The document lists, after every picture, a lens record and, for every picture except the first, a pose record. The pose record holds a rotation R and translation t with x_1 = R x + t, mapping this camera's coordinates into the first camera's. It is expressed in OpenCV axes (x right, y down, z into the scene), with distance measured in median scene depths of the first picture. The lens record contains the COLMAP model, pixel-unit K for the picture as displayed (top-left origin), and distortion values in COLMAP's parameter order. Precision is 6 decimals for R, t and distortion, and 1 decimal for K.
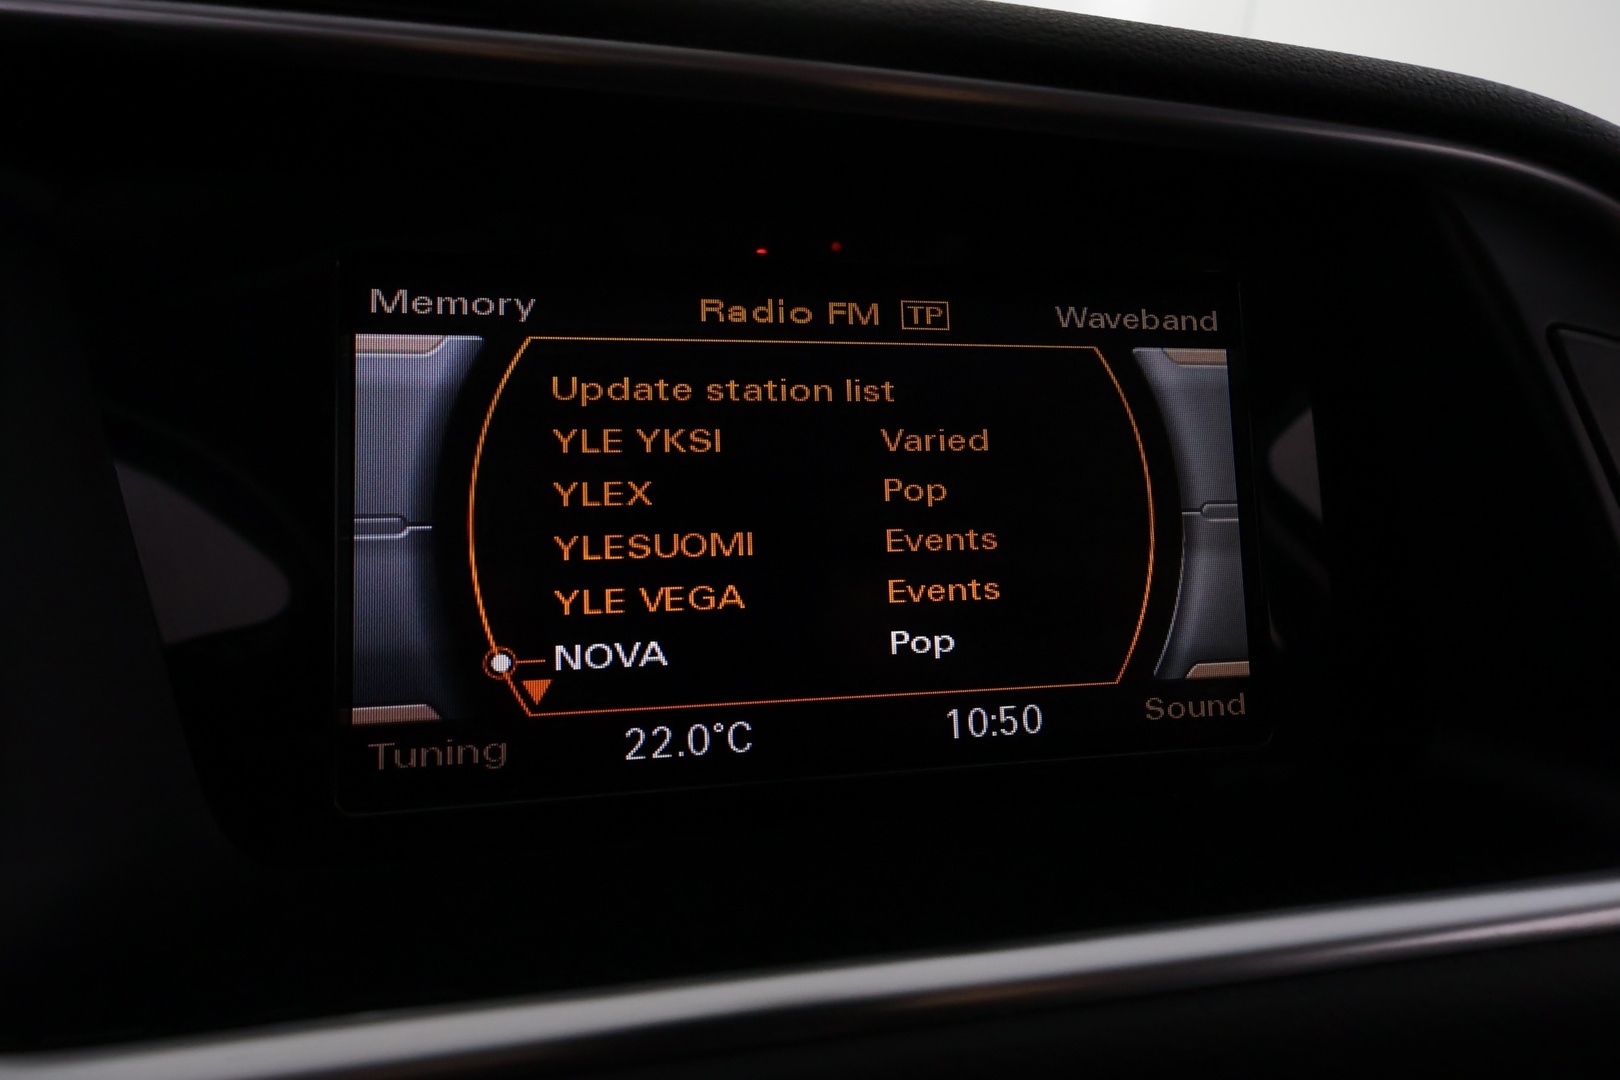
lens RADIAL K [[753.6, 0, 807.6], [0, 753.6, 533.9], [0, 0, 1]] dist [-0.004265, 0.001668]
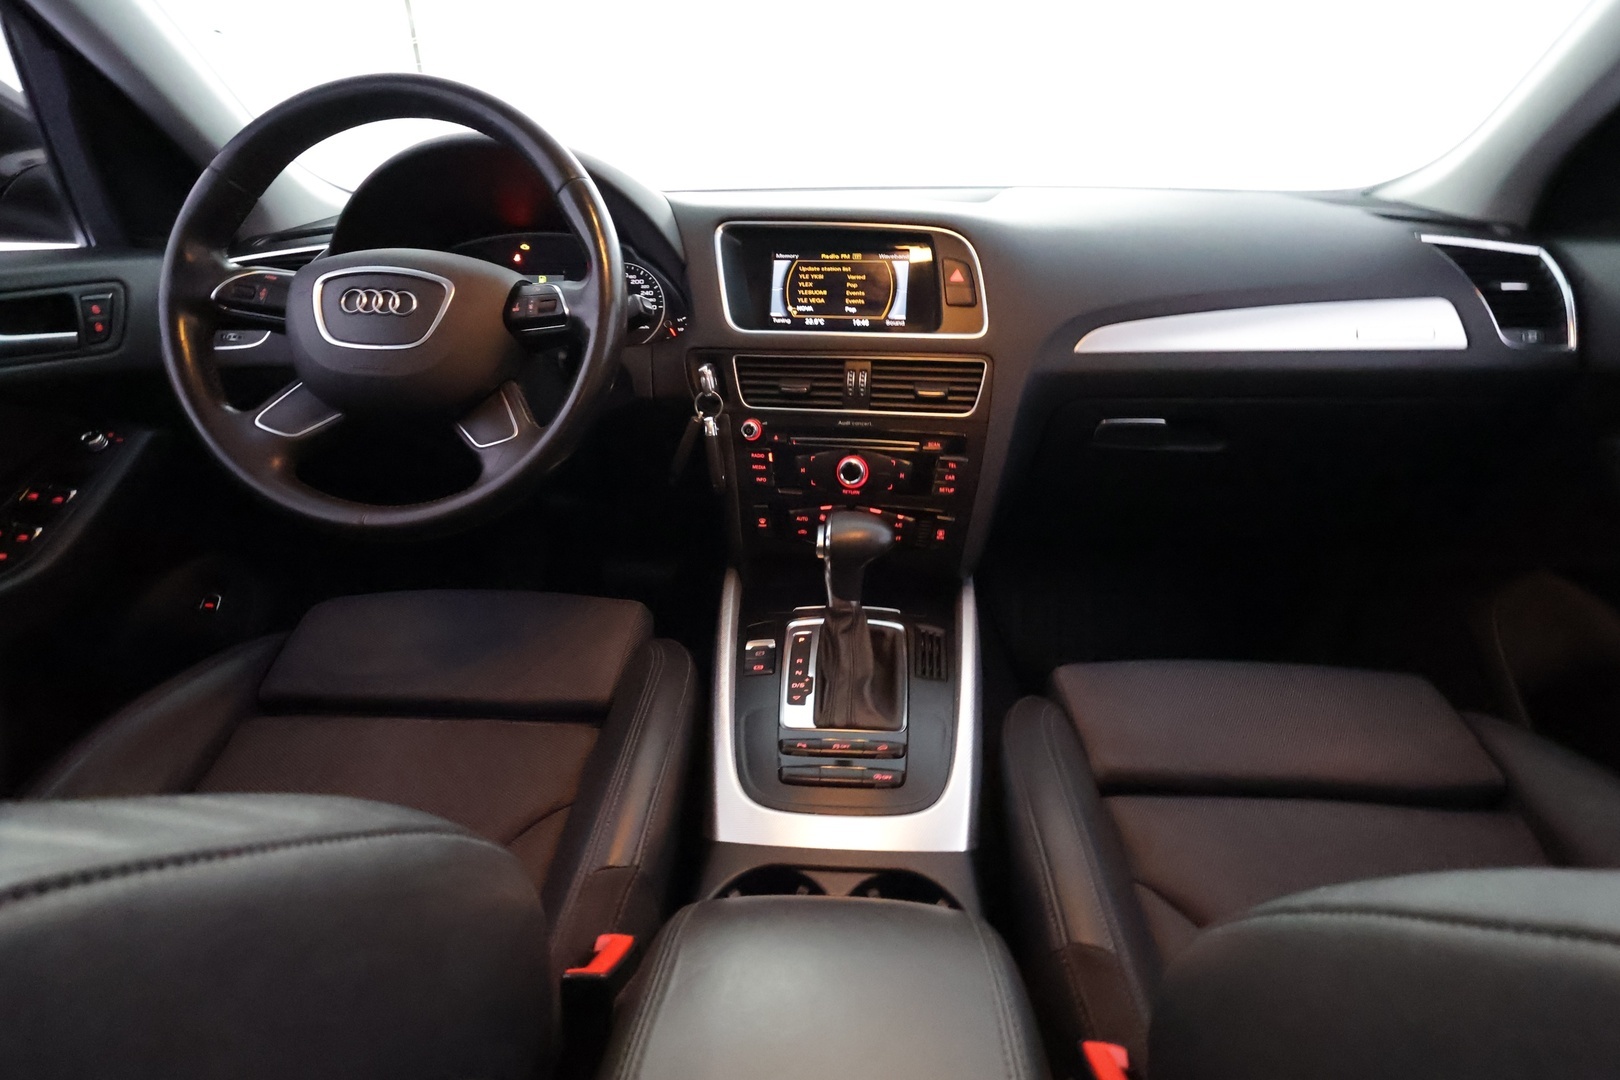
lens RADIAL K [[753.6, 0, 812.9], [0, 753.6, 534.0], [0, 0, 1]] dist [-0.004265, 0.001668]
pose [[0.941204, 0.109639, -0.319555, 2.212162], [-0.073498, 0.989672, 0.123077, 1.335595], [0.329748, -0.092354, 0.939541, -5.582996]]
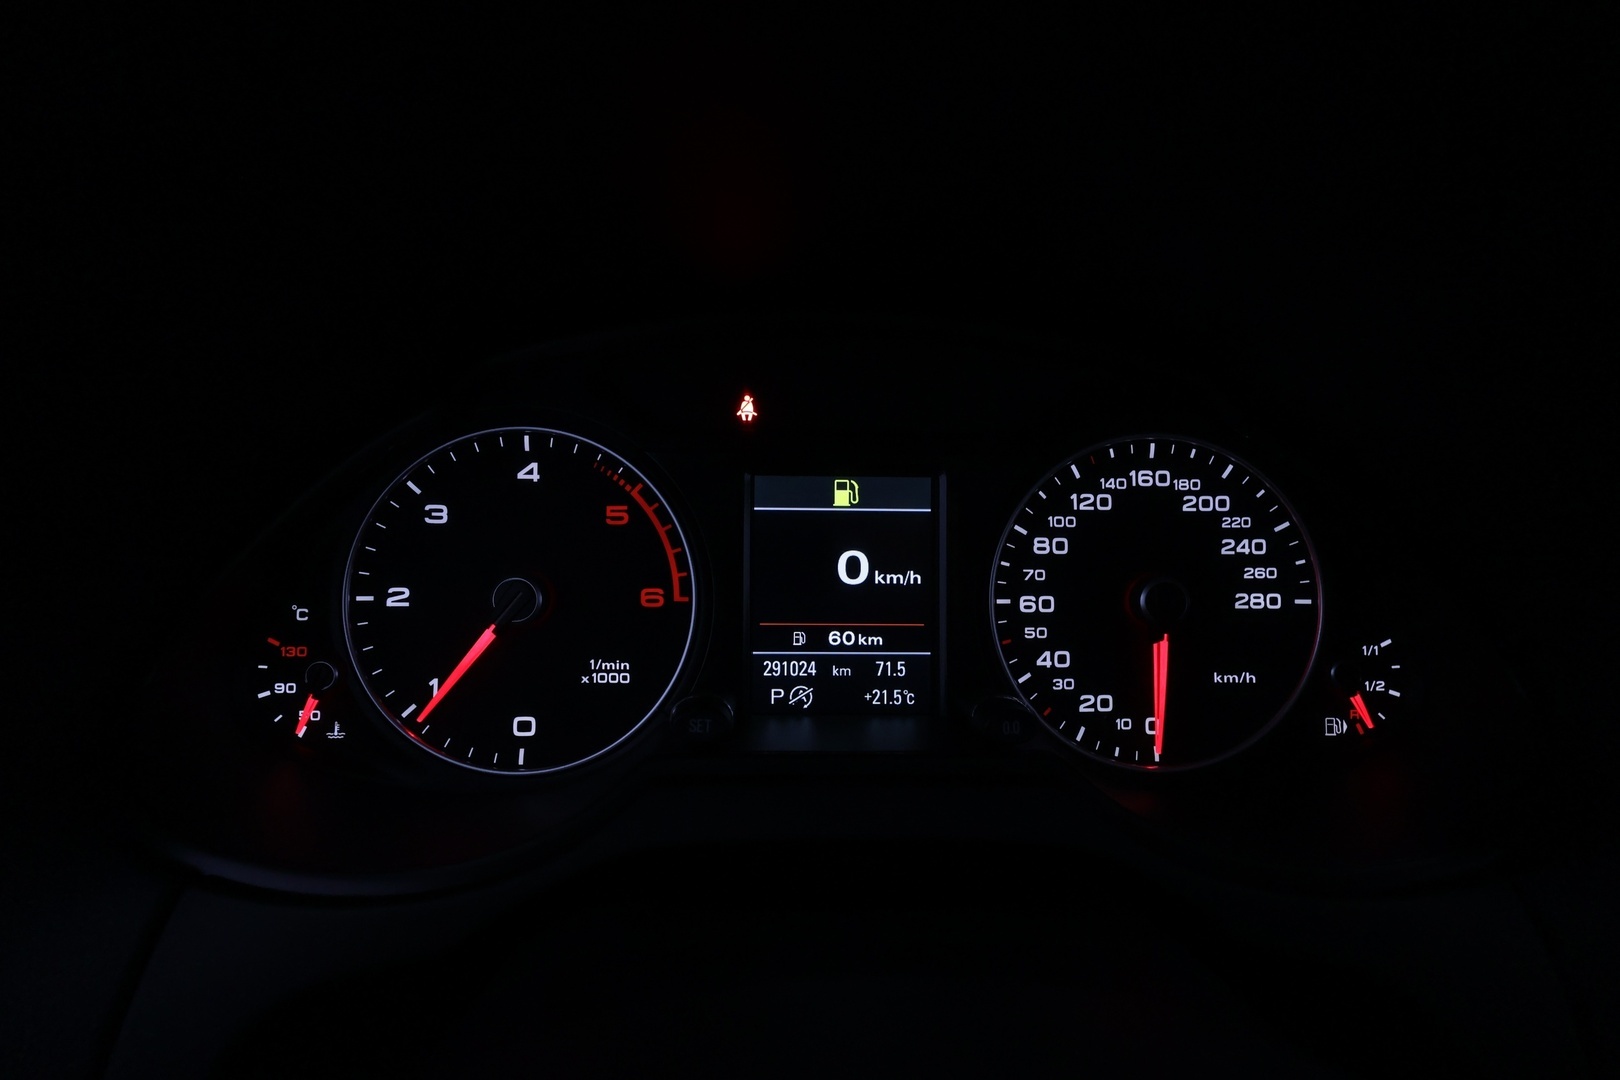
lens RADIAL K [[753.6, 0, 819.5], [0, 753.6, 541.0], [0, 0, 1]] dist [-0.004265, 0.001668]
pose [[0.966469, 0.093819, -0.239029, -2.608864], [-0.075596, 0.993567, 0.084315, -0.091443], [0.245402, -0.063418, 0.967345, -1.086270]]
